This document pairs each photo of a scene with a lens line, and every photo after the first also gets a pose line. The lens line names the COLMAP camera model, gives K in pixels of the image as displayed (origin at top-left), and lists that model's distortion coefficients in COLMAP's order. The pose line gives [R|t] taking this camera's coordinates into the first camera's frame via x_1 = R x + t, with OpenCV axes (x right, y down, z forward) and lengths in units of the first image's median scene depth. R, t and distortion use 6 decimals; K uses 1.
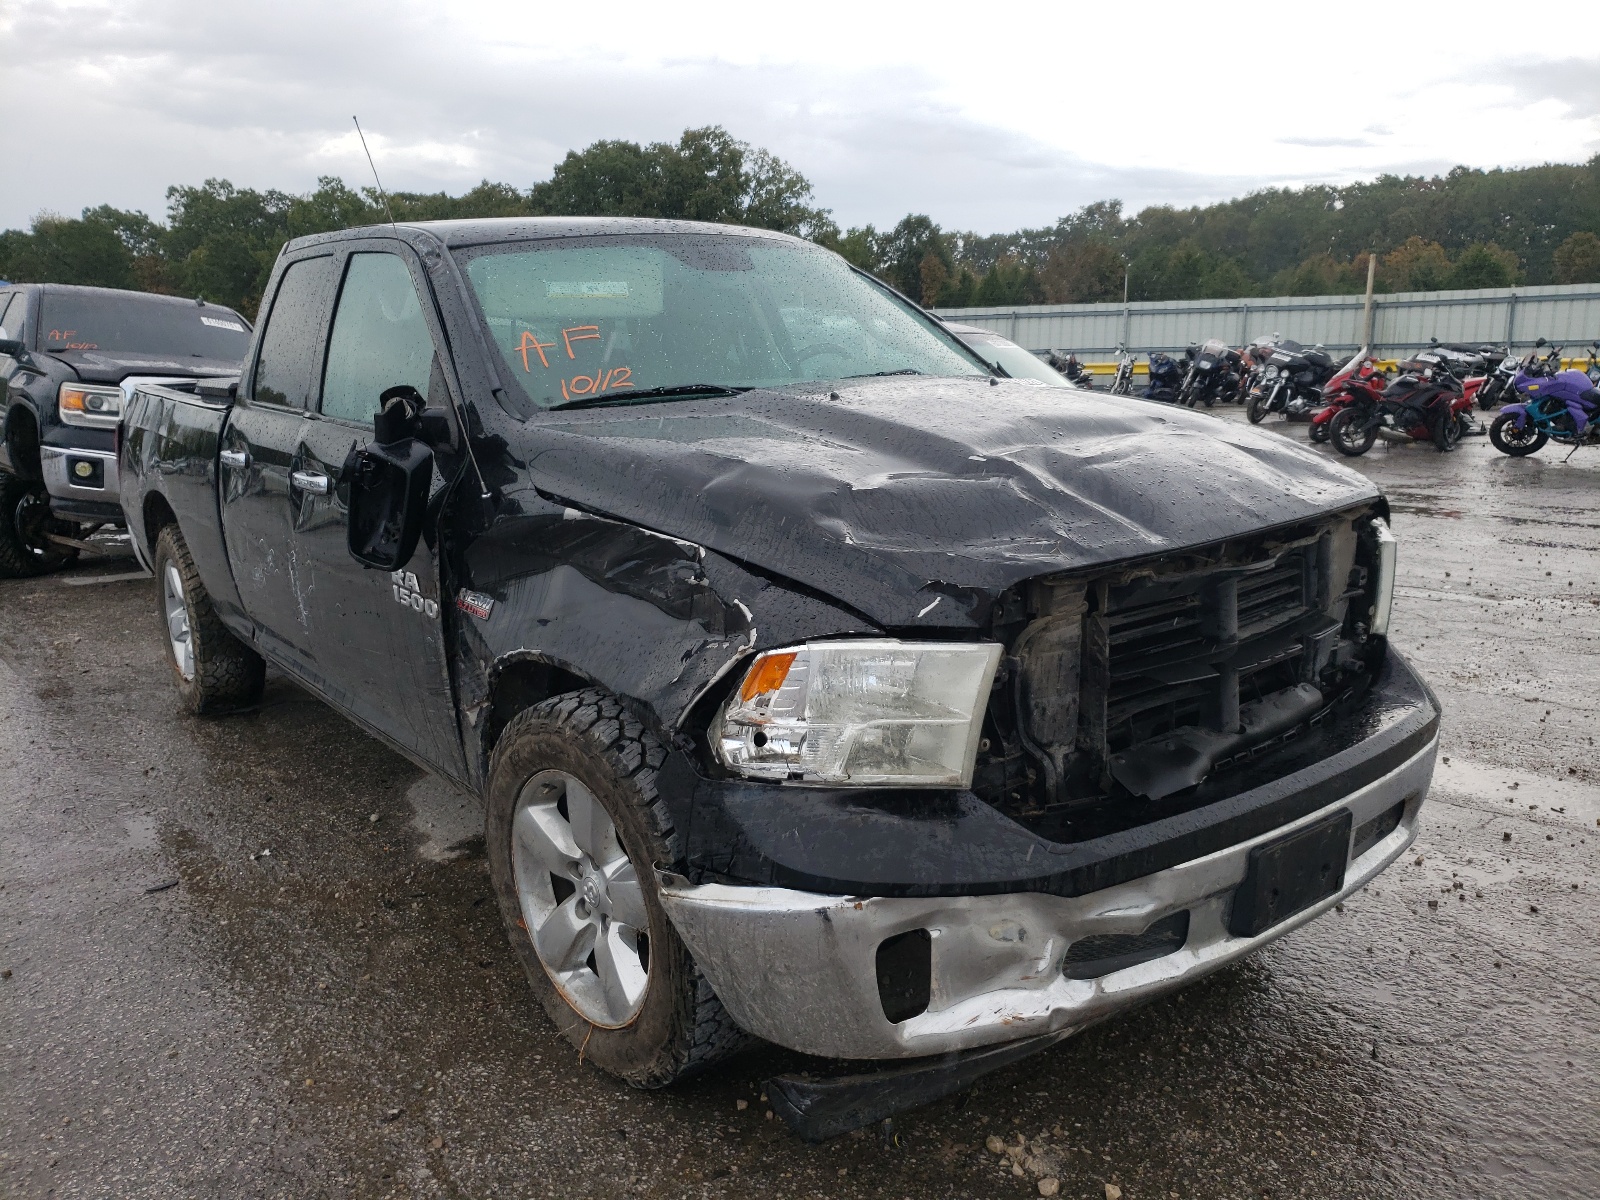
lens RADIAL K [[1205.3, 0, 788.6], [0, 1205.3, 598.9], [0, 0, 1]] dist [0.033559, 0.002154]
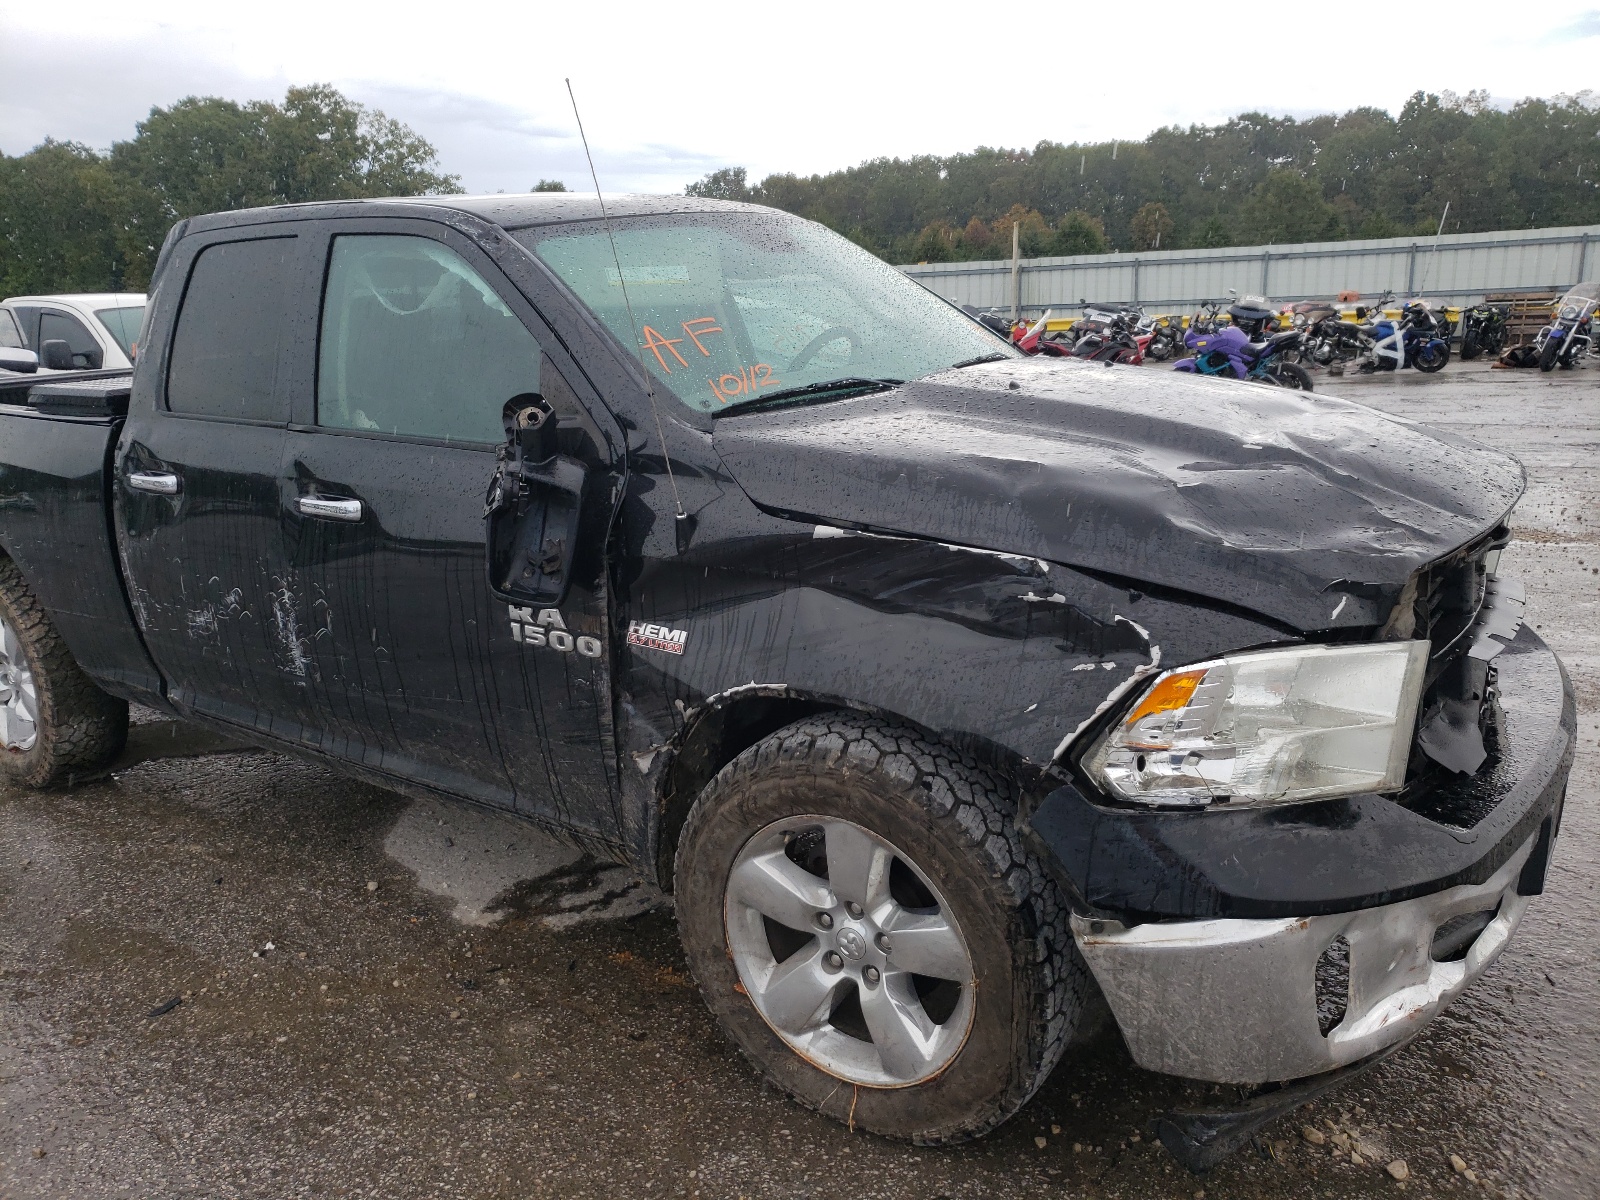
lens RADIAL K [[1206.3, 0, 700.9], [0, 1206.3, 593.1], [0, 0, 1]] dist [0.079303, -0.137221]
pose [[0.963418, -0.081566, 0.255291, -0.458006], [0.076062, 0.996609, 0.031376, -0.054661], [-0.256985, -0.010810, 0.966355, 0.140038]]
